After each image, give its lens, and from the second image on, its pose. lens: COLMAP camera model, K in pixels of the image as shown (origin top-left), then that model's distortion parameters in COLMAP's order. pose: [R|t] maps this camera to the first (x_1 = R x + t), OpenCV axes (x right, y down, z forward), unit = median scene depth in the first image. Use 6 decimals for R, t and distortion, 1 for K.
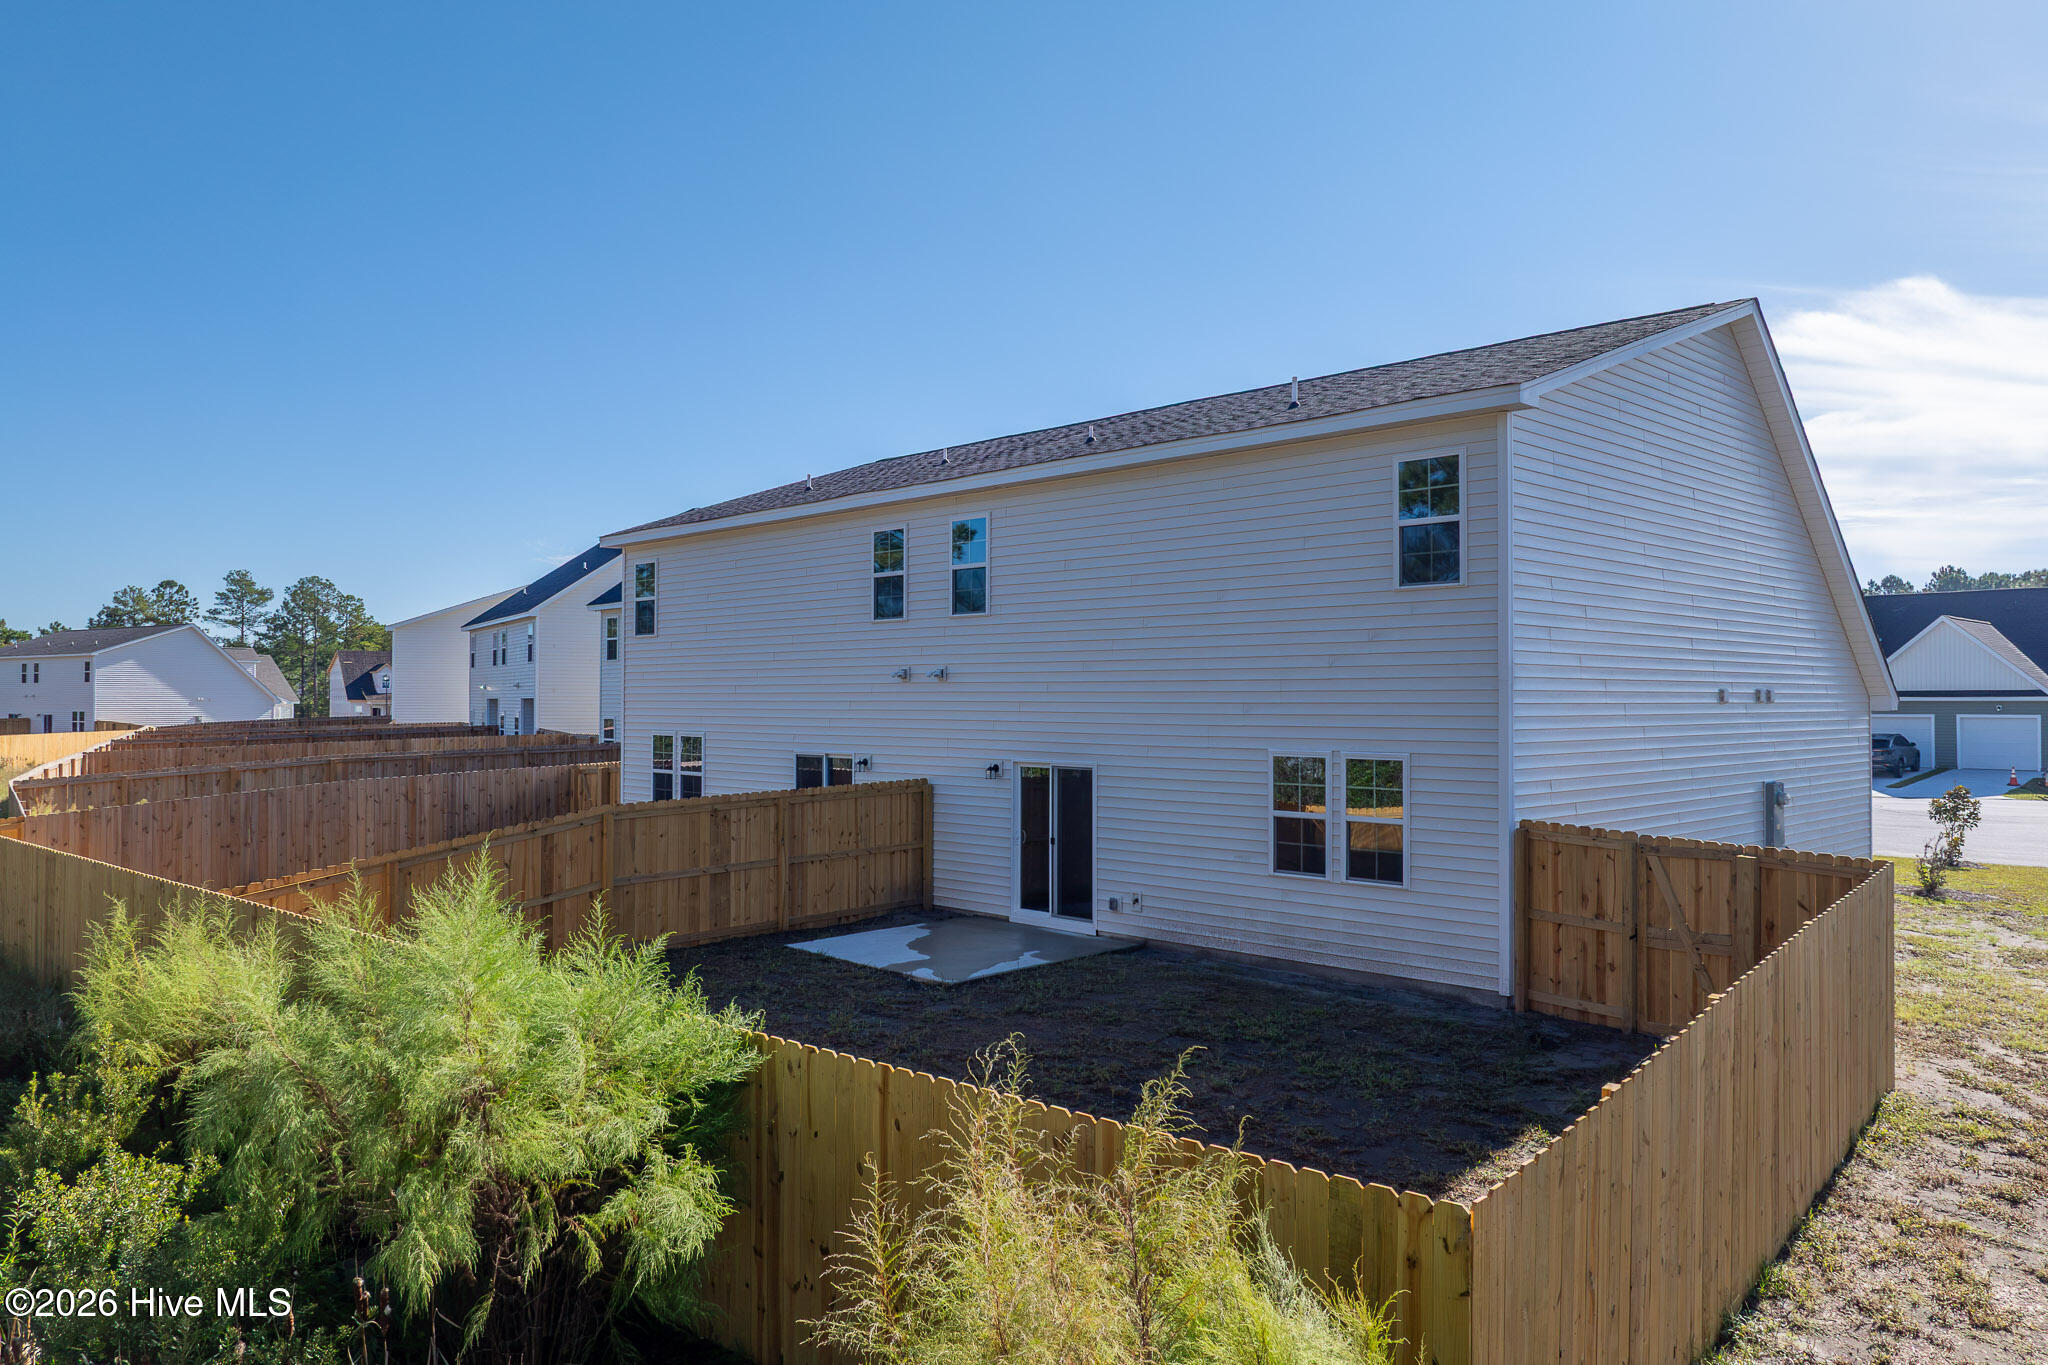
lens RADIAL K [[1457.5, 0, 1023.9], [0, 1457.5, 684.9], [0, 0, 1]] dist [-0.037610, -0.001956]
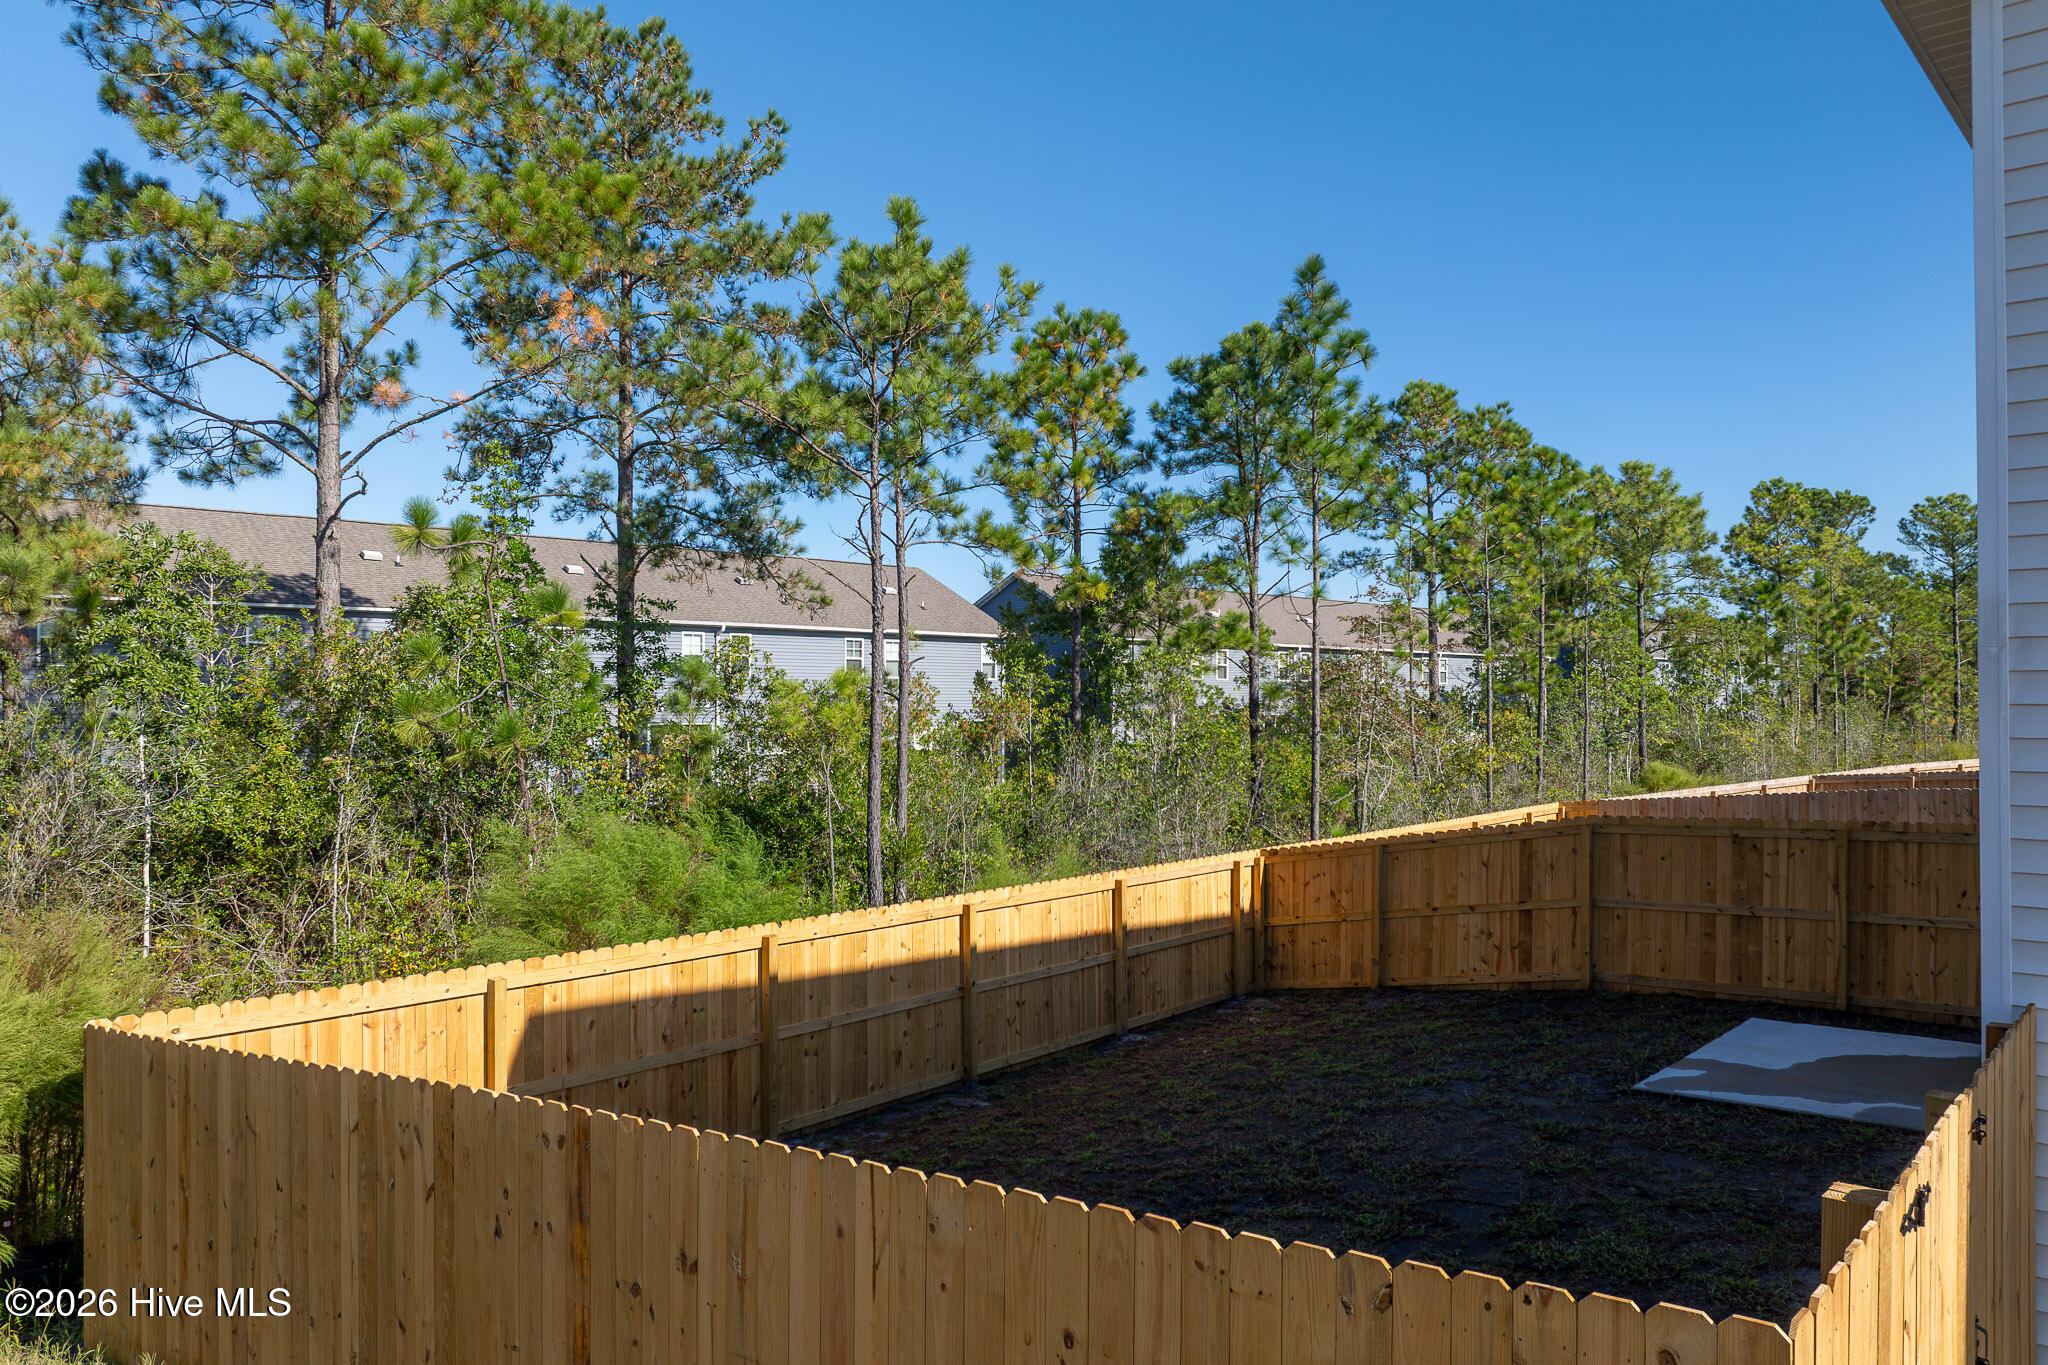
lens RADIAL K [[1457.5, 0, 1023.9], [0, 1457.5, 687.3], [0, 0, 1]] dist [-0.037610, -0.001956]
pose [[0.796268, 0.000378, -0.604944, -0.043231], [0.001354, 0.999996, 0.002407, 0.000584], [0.604943, -0.002736, 0.796264, 0.119359]]
